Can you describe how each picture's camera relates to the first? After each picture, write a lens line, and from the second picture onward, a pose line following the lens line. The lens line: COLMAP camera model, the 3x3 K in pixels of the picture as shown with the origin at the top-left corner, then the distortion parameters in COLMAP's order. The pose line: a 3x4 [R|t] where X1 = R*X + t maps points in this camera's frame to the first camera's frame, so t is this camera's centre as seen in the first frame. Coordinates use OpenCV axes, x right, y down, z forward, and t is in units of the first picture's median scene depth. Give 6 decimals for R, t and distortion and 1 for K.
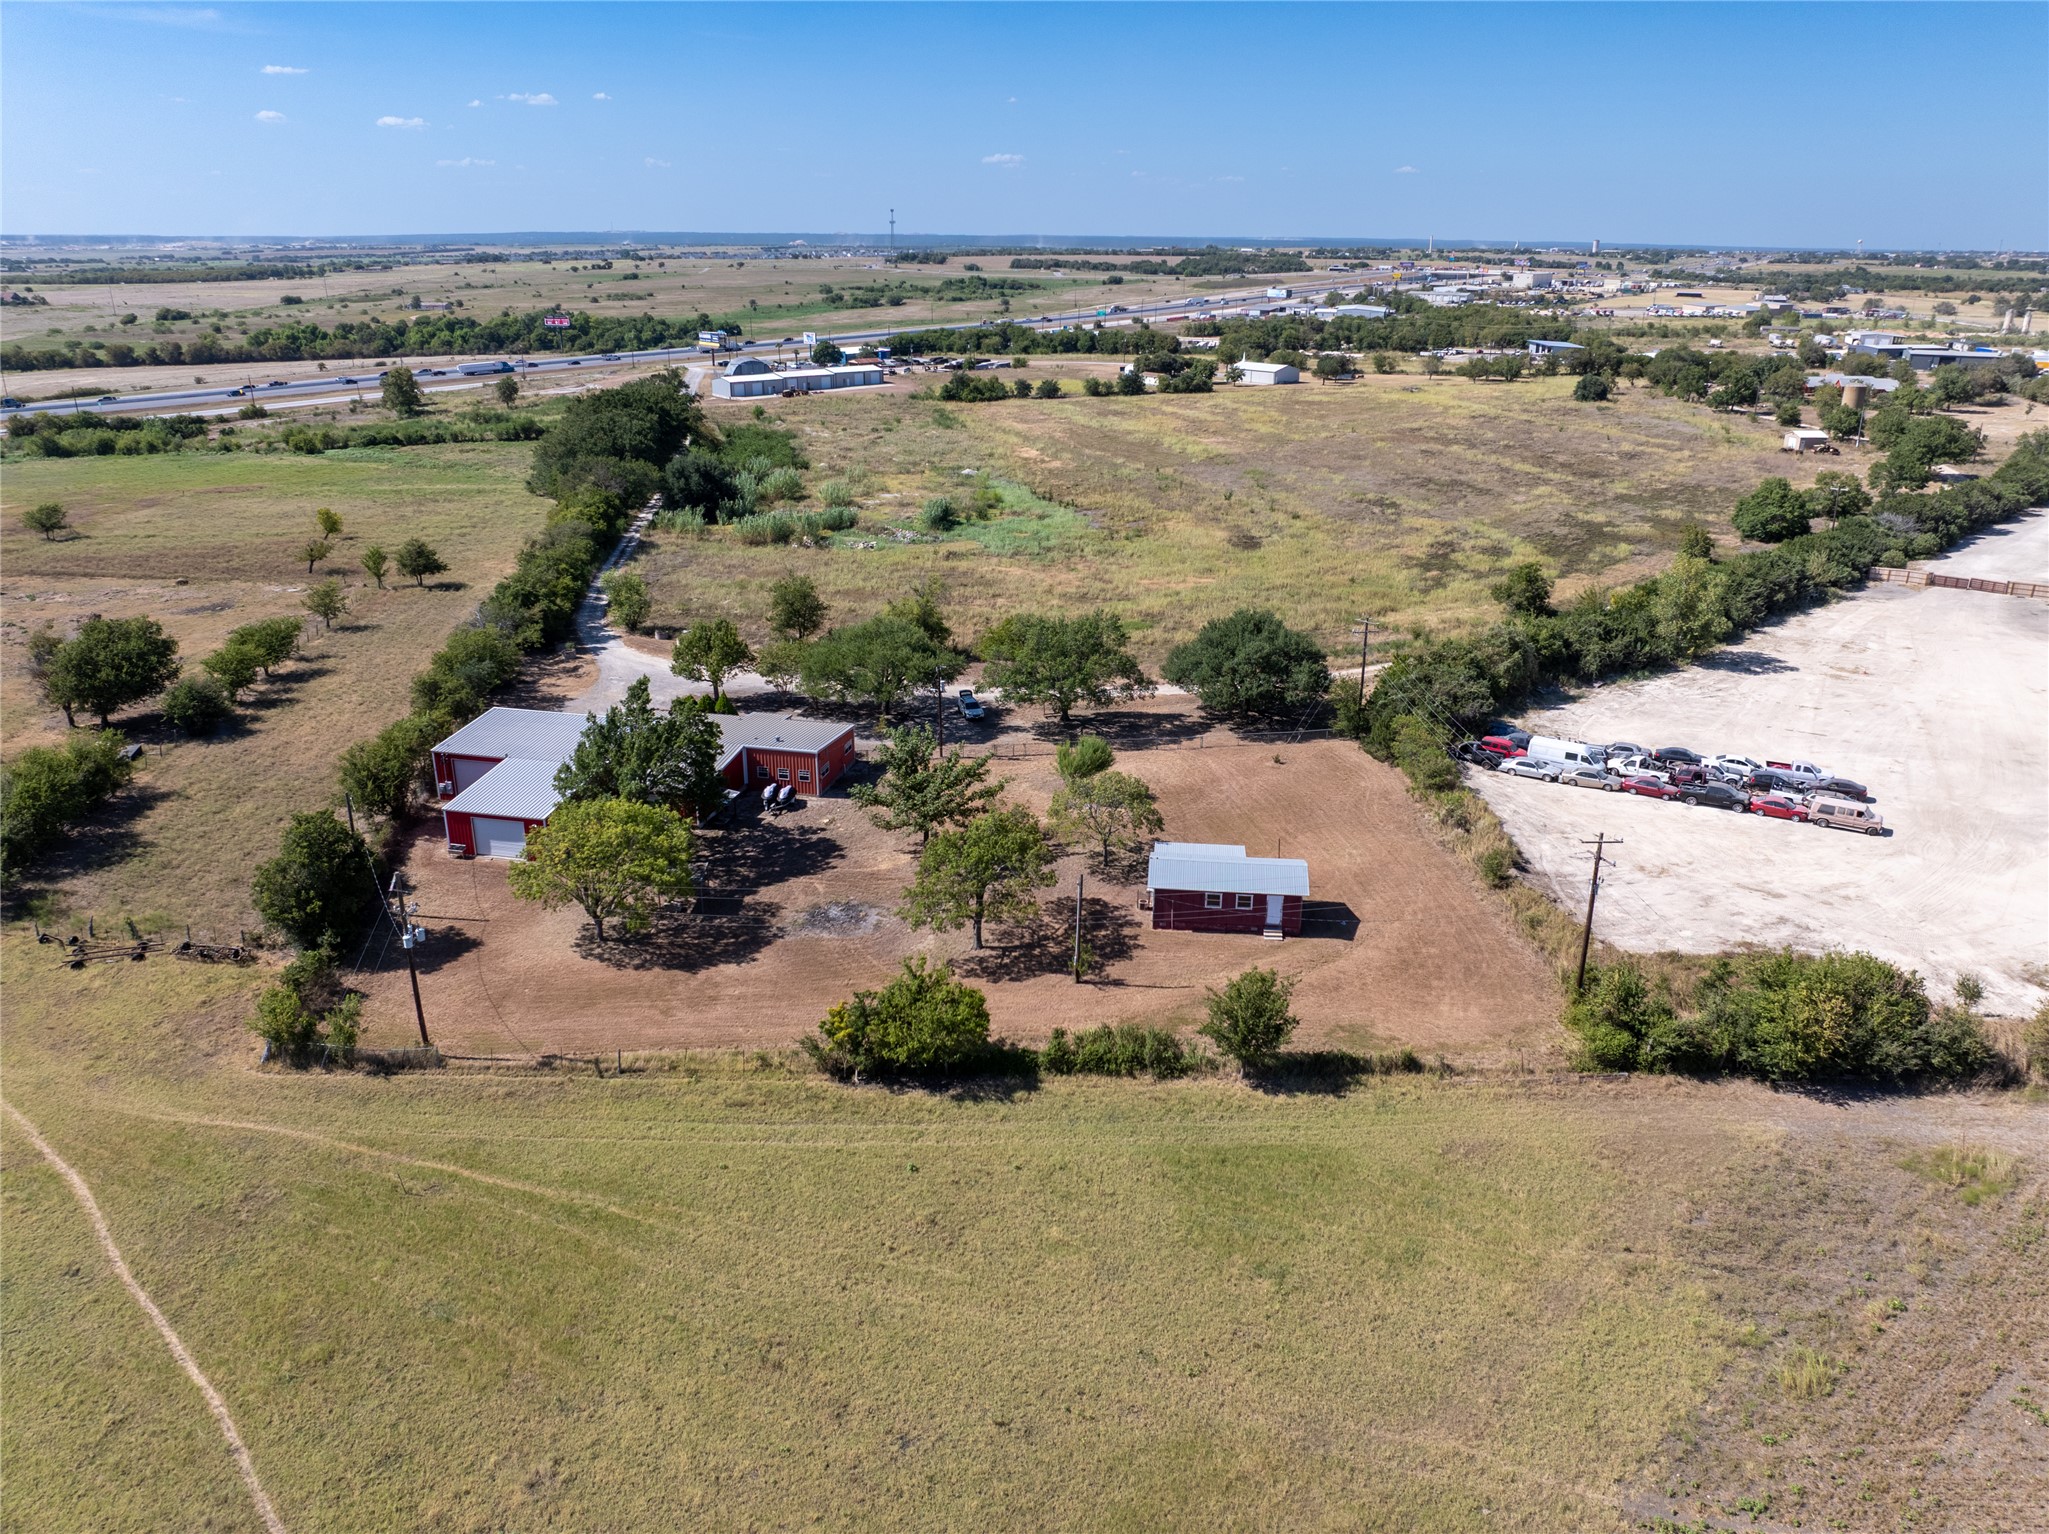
lens RADIAL K [[1434.9, 0, 1024.5], [0, 1434.9, 767.0], [0, 0, 1]] dist [-0.041588, 0.010129]
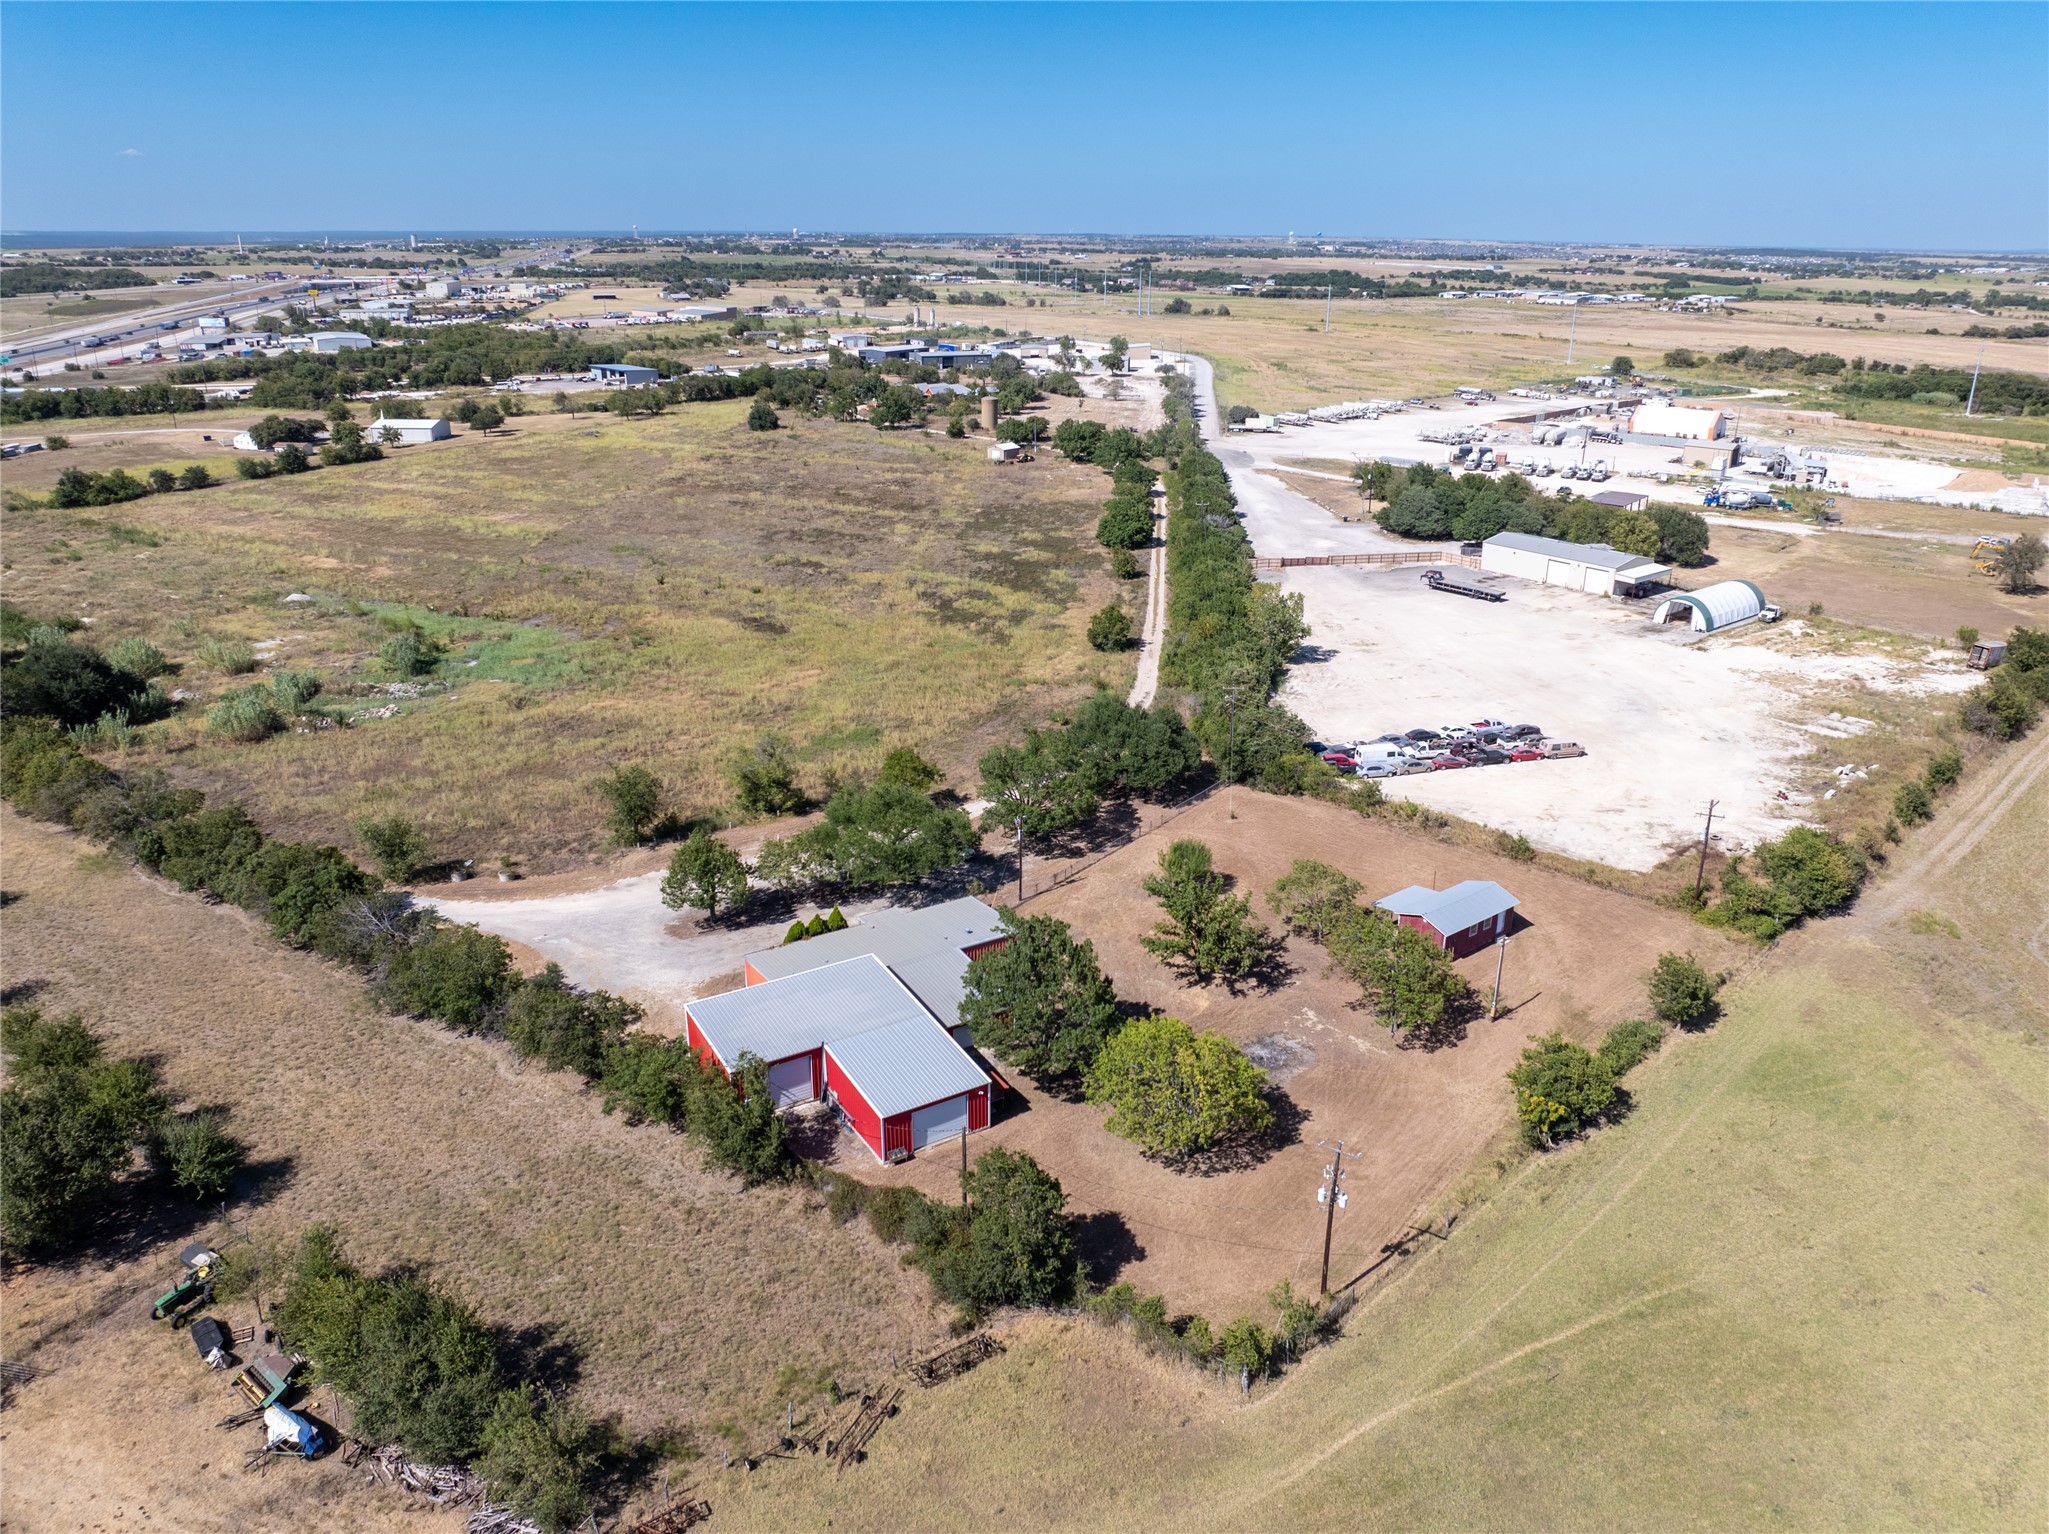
lens RADIAL K [[1434.9, 0, 1024.5], [0, 1434.9, 767.0], [0, 0, 1]] dist [-0.041588, 0.010129]
pose [[0.705561, -0.250717, 0.662816, -0.223676], [0.242910, 0.964223, 0.106151, -0.065933], [-0.665717, 0.086109, 0.741220, 0.066221]]
